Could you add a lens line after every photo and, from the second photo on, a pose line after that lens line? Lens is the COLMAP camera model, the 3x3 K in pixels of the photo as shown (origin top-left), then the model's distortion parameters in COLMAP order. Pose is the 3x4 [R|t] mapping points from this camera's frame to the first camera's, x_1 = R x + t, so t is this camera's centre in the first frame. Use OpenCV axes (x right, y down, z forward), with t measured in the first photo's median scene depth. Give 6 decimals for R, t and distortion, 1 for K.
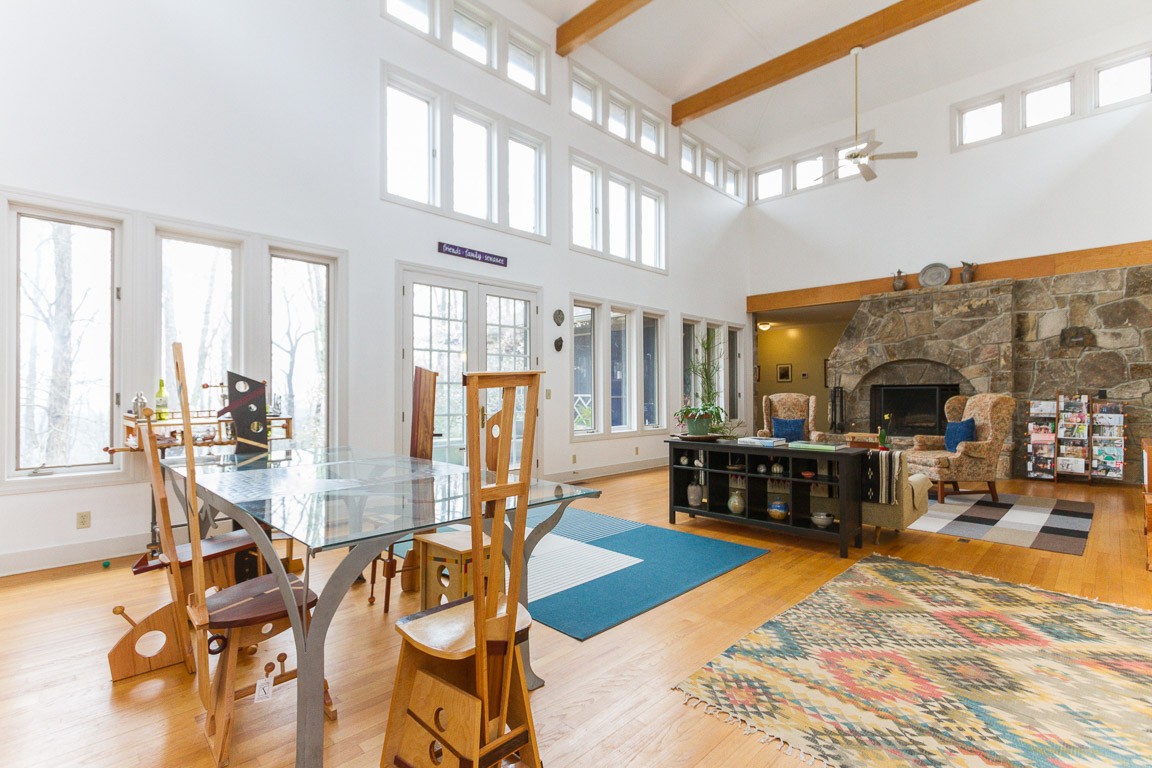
lens RADIAL K [[556.7, 0, 573.7], [0, 556.7, 394.4], [0, 0, 1]] dist [0.001411, -0.001876]
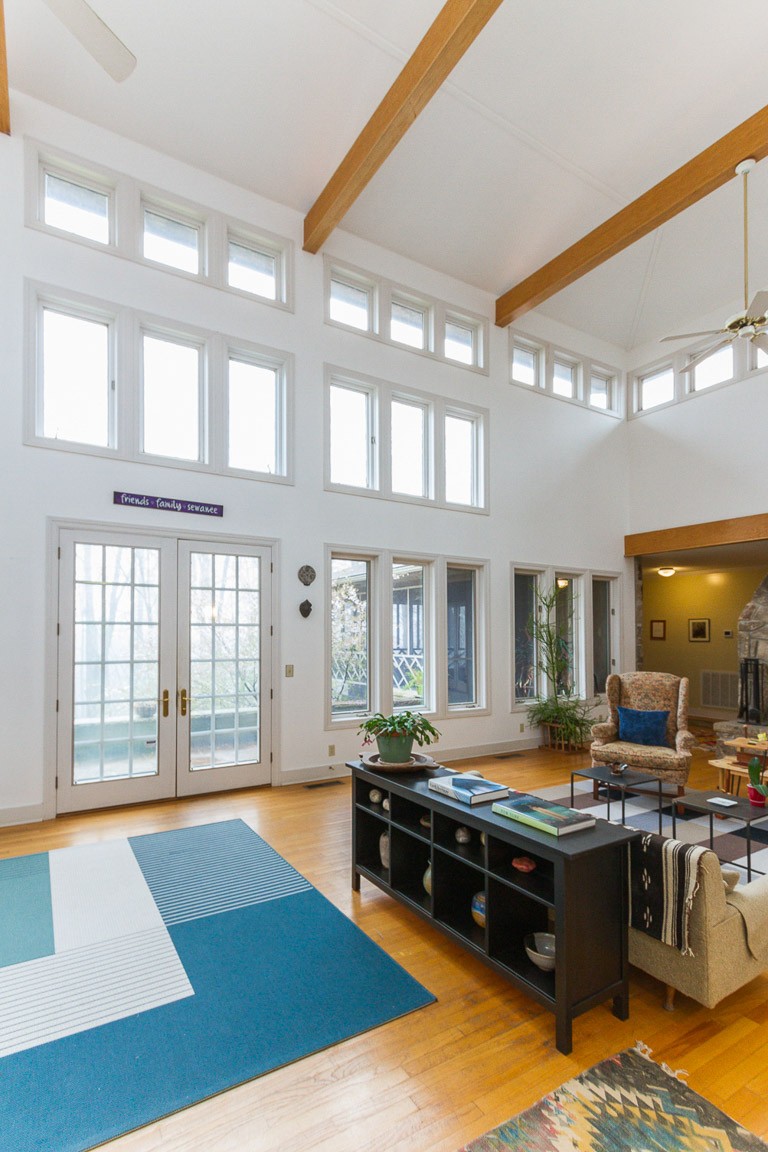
lens RADIAL K [[541.2, 0, 356.6], [0, 541.2, 625.4], [0, 0, 1]] dist [0.000030, -0.000356]
pose [[0.959927, 0.008343, -0.280127, 0.230067], [-0.012879, 0.999814, -0.014357, -0.049104], [0.279955, 0.017390, 0.959856, 0.238808]]
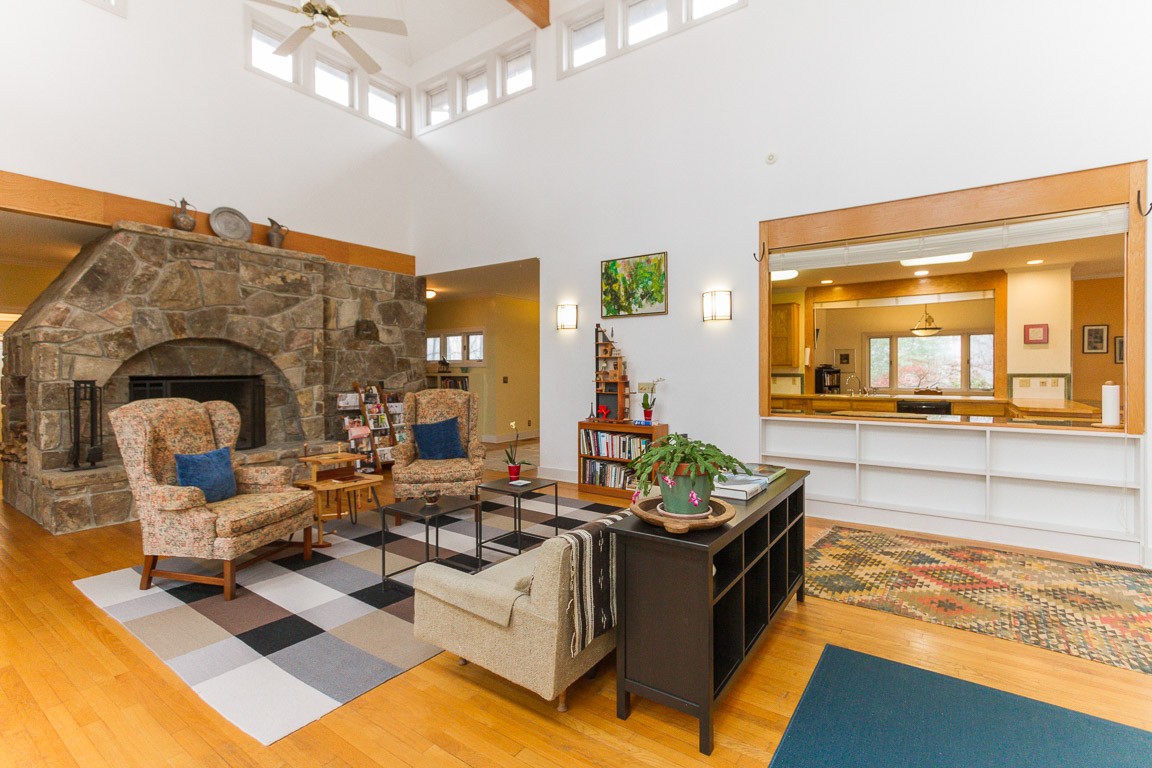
lens RADIAL K [[504.5, 0, 629.9], [0, 504.5, 377.7], [0, 0, 1]] dist [0.001972, 0.000014]
pose [[-0.169190, -0.008108, 0.985550, -0.104874], [0.004895, 0.999947, 0.009067, -0.022067], [-0.985571, 0.006358, -0.169141, 0.719209]]
